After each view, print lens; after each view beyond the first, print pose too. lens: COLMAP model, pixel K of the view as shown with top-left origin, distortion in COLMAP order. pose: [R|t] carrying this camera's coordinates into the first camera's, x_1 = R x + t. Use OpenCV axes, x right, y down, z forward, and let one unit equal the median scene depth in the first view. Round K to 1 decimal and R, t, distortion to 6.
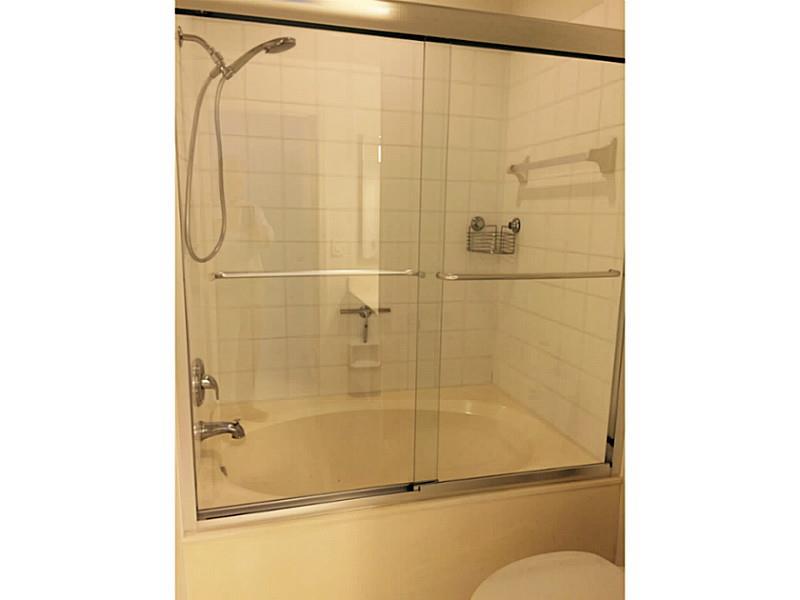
lens RADIAL K [[672.9, 0, 400.0], [0, 672.9, 300.0], [0, 0, 1]] dist [0.052364, -0.002370]
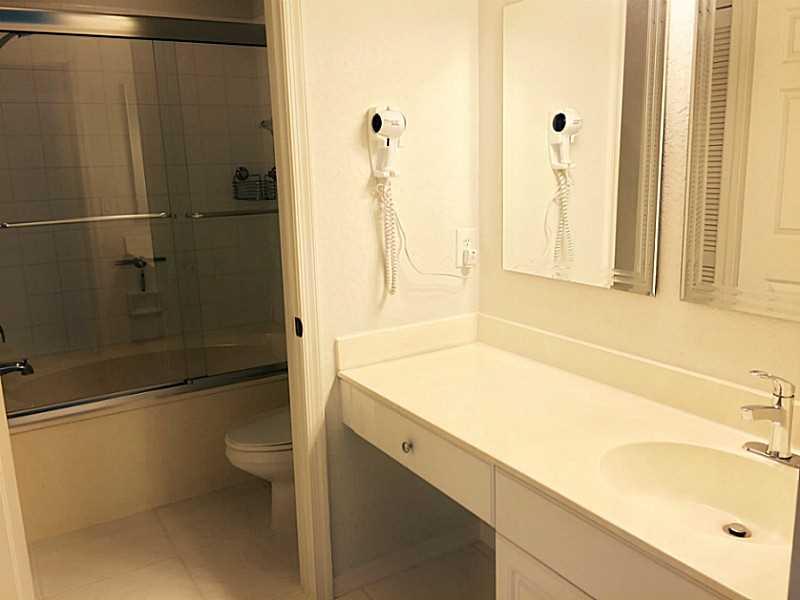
lens RADIAL K [[685.6, 0, 399.8], [0, 685.6, 290.8], [0, 0, 1]] dist [0.083727, -0.147255]
pose [[0.952336, -0.099745, 0.288283, 0.019399], [0.082737, 0.994066, 0.070622, 0.019498], [-0.293616, -0.043404, 0.954937, -0.167082]]
